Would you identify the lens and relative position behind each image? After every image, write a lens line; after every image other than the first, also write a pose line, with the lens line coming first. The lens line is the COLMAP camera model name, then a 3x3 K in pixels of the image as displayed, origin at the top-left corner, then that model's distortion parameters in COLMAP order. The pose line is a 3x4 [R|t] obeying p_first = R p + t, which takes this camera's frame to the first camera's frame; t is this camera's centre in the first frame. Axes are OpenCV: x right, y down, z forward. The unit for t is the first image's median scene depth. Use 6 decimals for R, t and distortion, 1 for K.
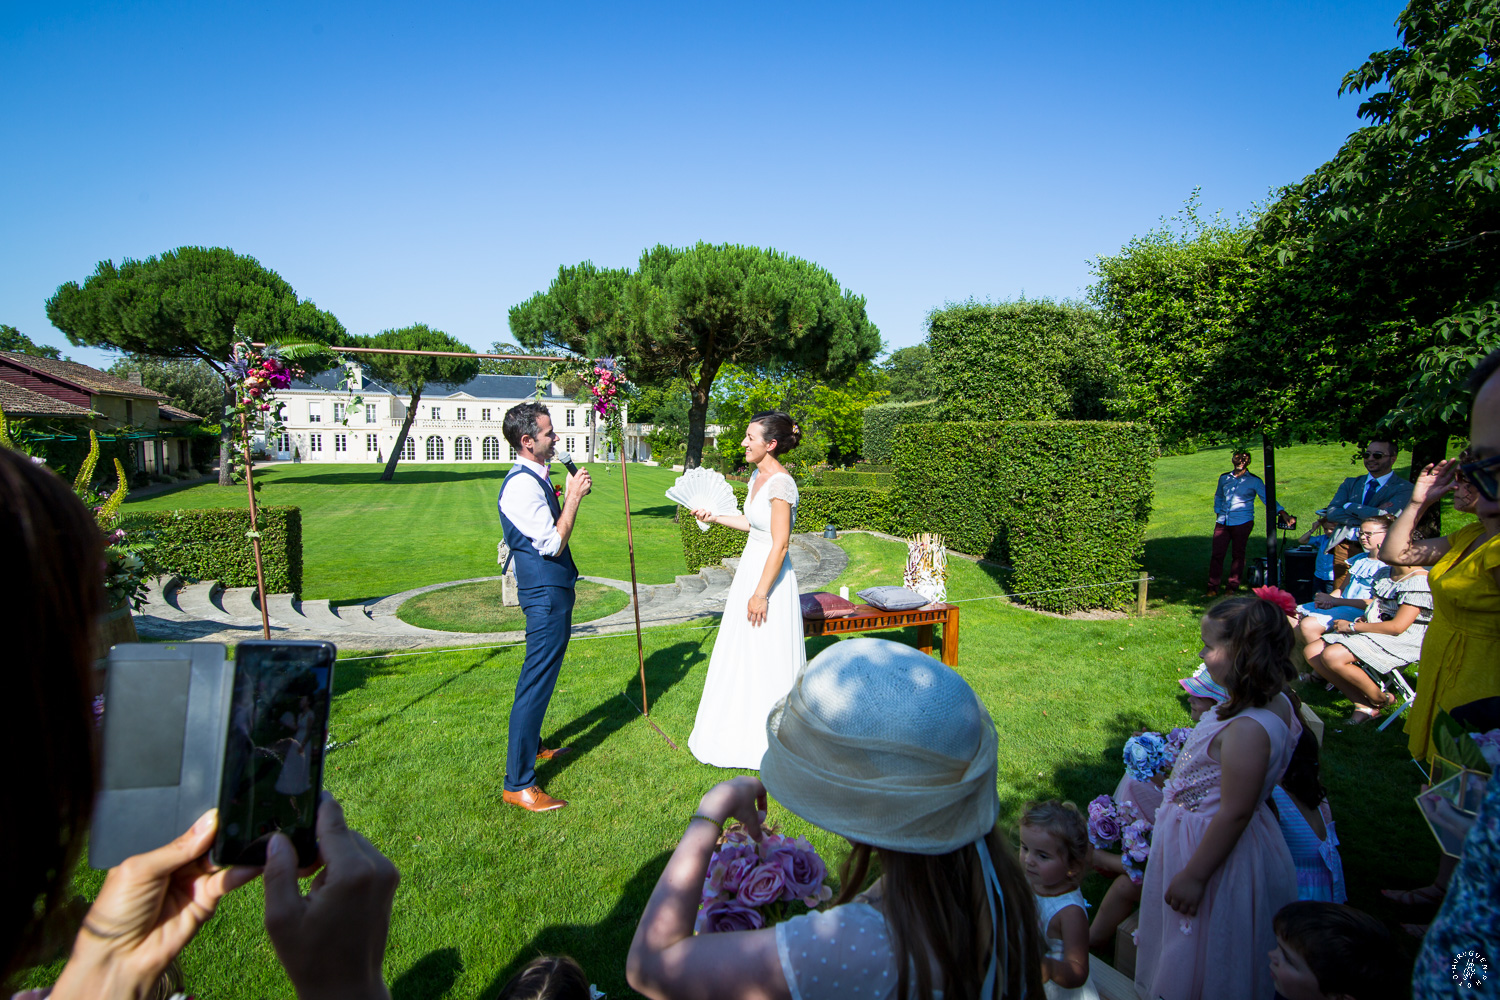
lens RADIAL K [[685.6, 0, 757.0], [0, 685.6, 506.8], [0, 0, 1]] dist [-0.029807, 0.005293]
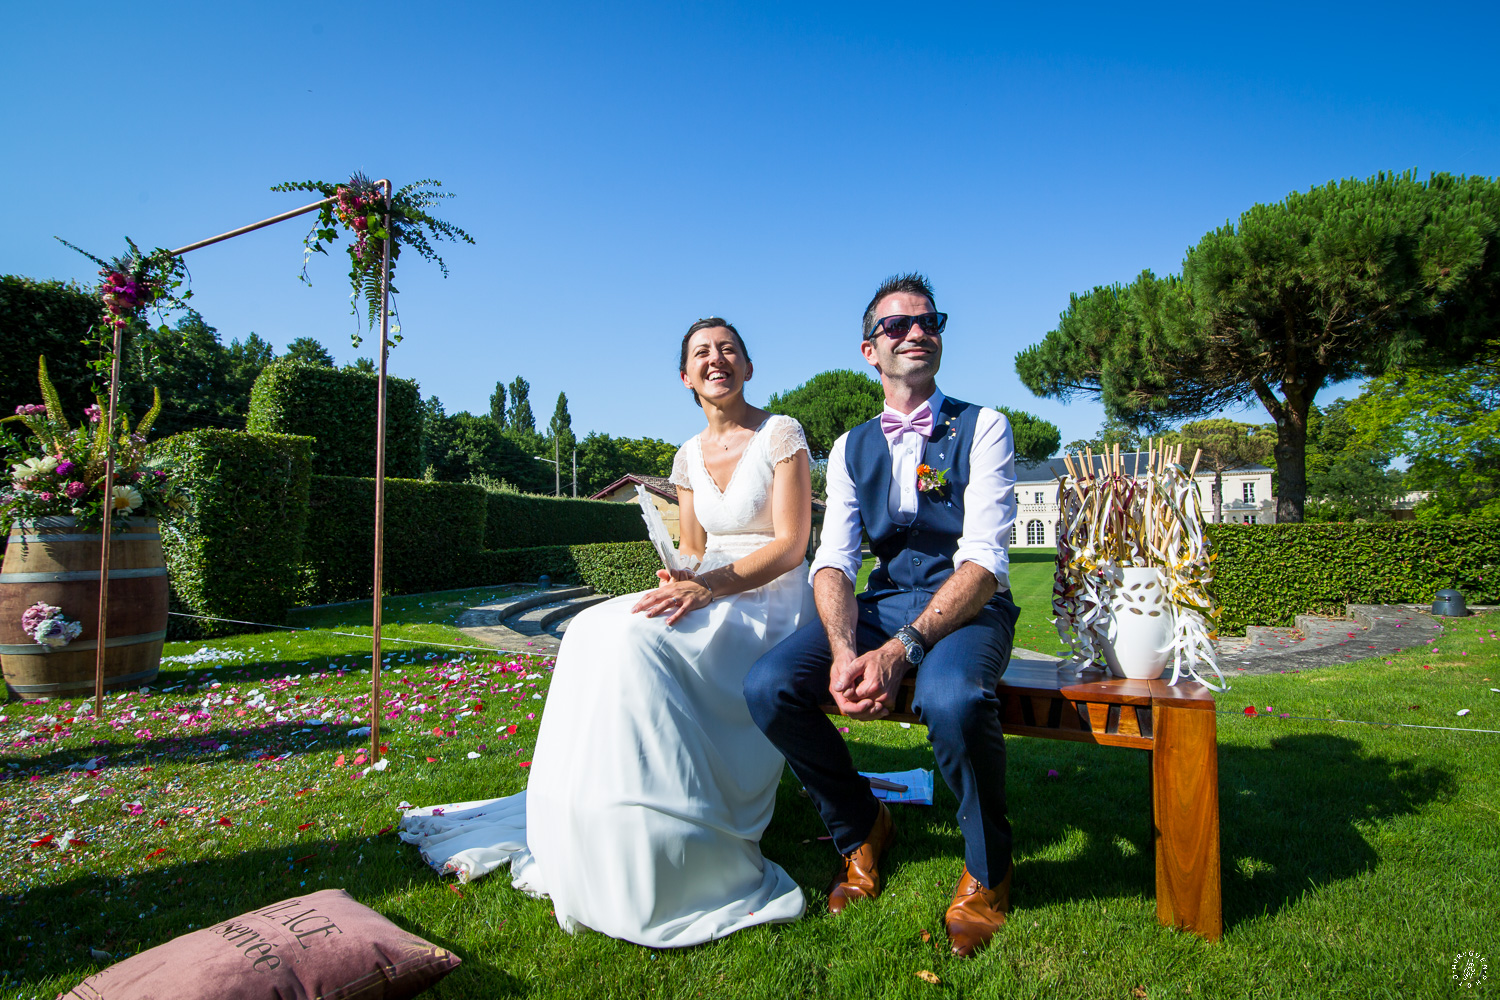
lens RADIAL K [[685.6, 0, 757.0], [0, 685.6, 506.8], [0, 0, 1]] dist [-0.029807, 0.005293]
pose [[0.643054, -0.053063, -0.763980, 0.062902], [-0.050803, 0.992443, -0.111693, 0.018632], [0.764134, 0.110637, 0.635499, 0.115224]]
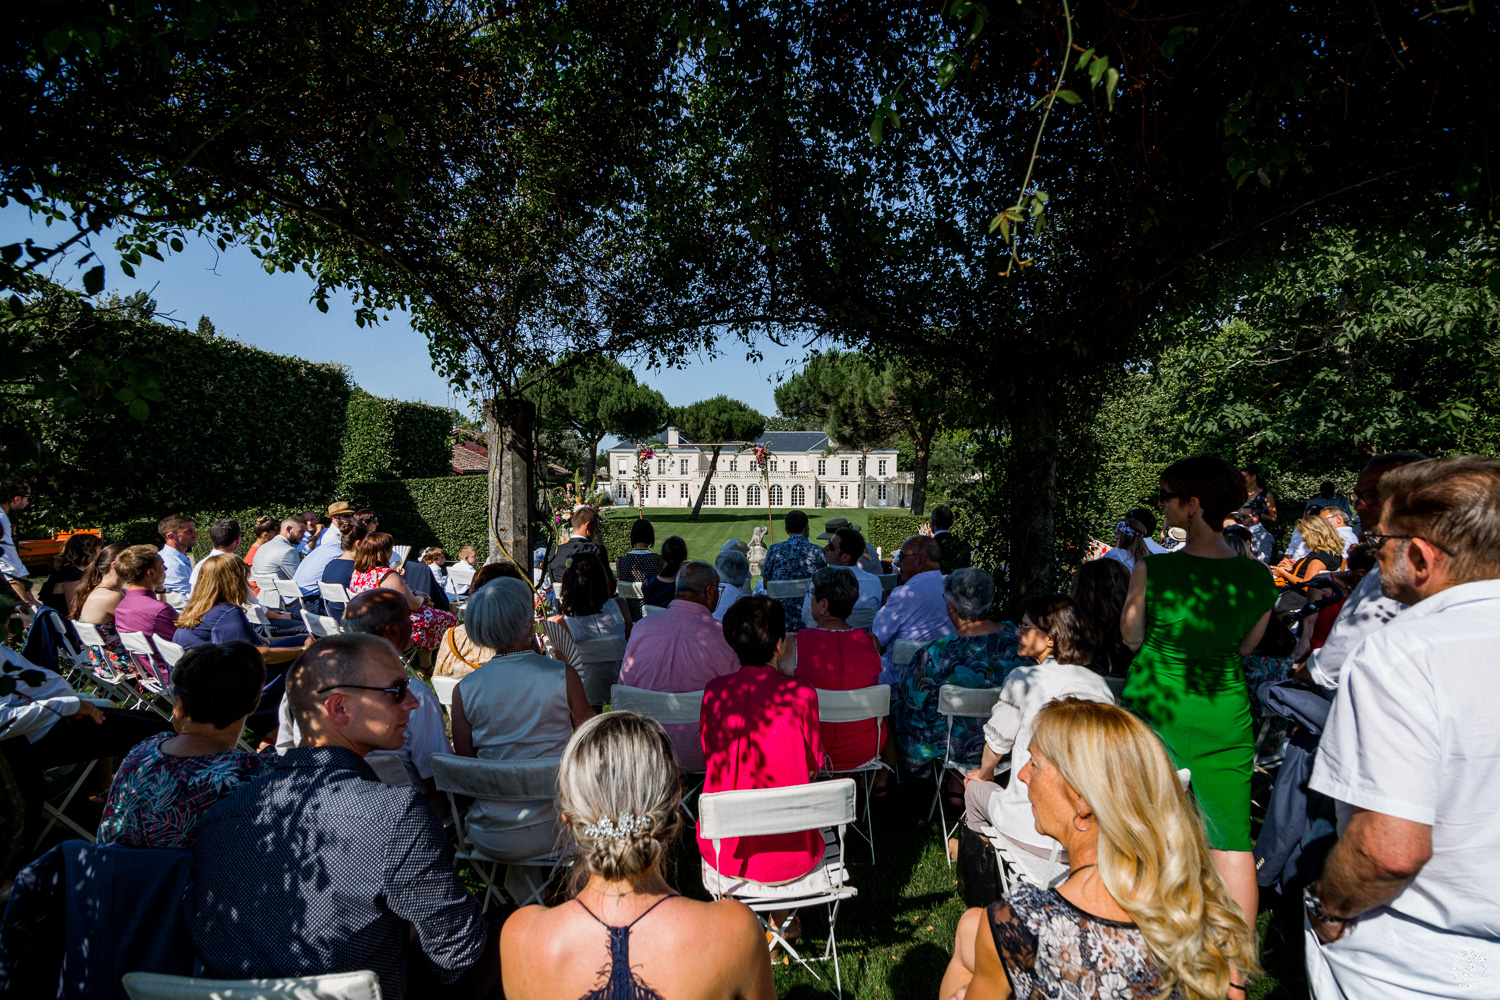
lens RADIAL K [[685.6, 0, 757.0], [0, 685.6, 506.8], [0, 0, 1]] dist [-0.029807, 0.005293]
pose [[0.916950, 0.002031, -0.398996, 0.095163], [-0.030332, 0.997448, -0.064629, 0.021309], [0.397847, 0.071364, 0.914672, -0.155986]]
